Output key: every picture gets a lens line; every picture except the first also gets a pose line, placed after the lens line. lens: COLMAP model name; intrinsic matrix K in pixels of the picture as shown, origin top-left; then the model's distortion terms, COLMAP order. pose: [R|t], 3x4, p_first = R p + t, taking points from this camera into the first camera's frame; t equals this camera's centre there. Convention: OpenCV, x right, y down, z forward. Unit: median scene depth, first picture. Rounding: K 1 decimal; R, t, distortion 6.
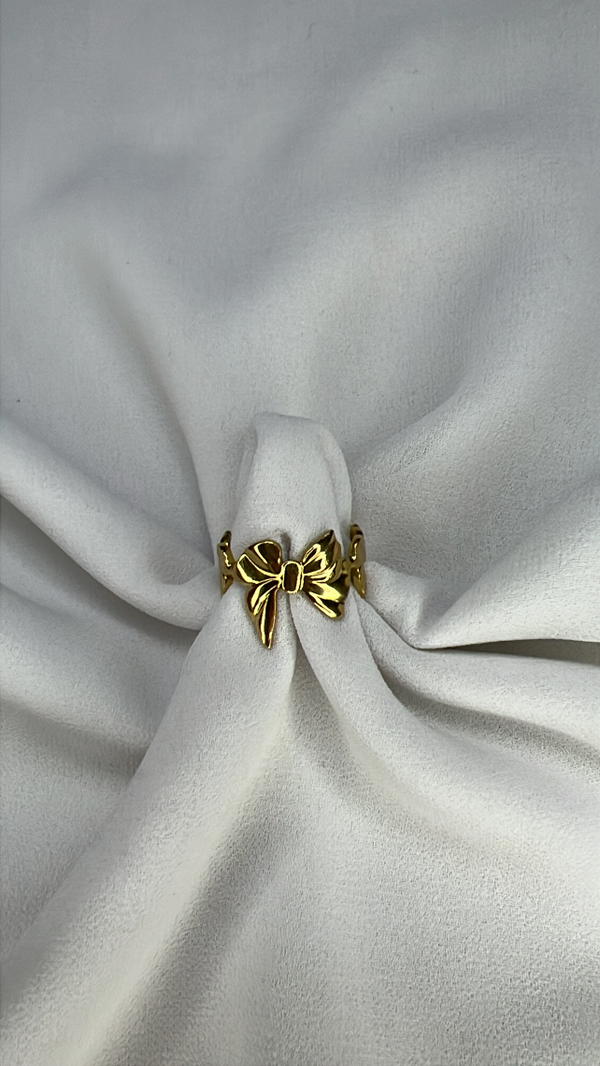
lens RADIAL K [[759.7, 0, 300.0], [0, 759.7, 533.0], [0, 0, 1]] dist [0.002667, 0.002394]
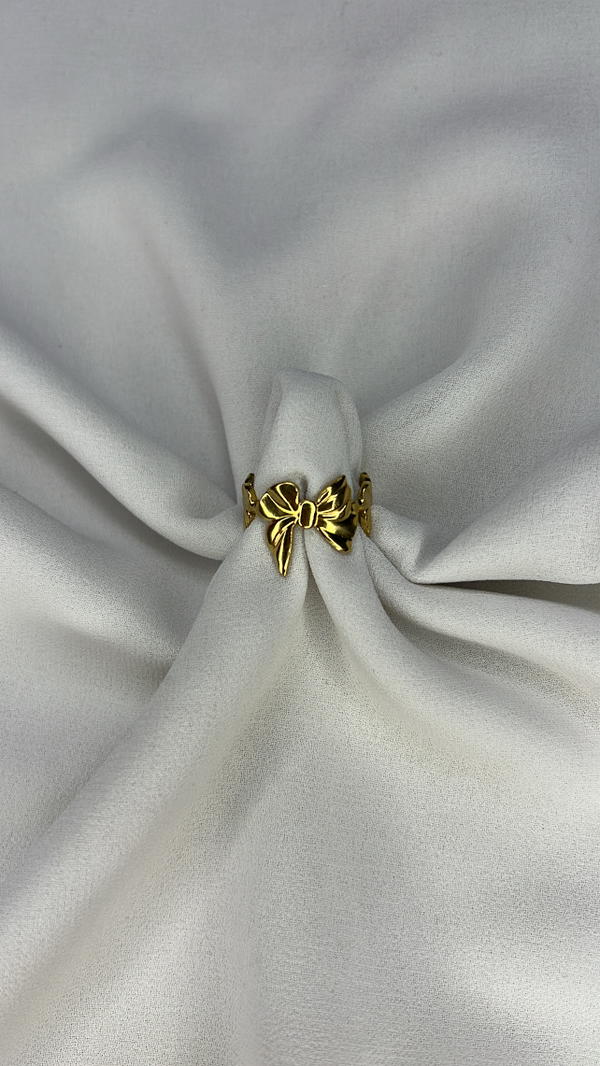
lens RADIAL K [[807.0, 0, 300.0], [0, 807.0, 533.0], [0, 0, 1]] dist [0.105104, -0.255547]
pose [[0.999058, 0.043375, 0.001184, -0.021145], [-0.043383, 0.997942, 0.047217, 0.027239], [0.000866, -0.047224, 0.998884, -0.210571]]
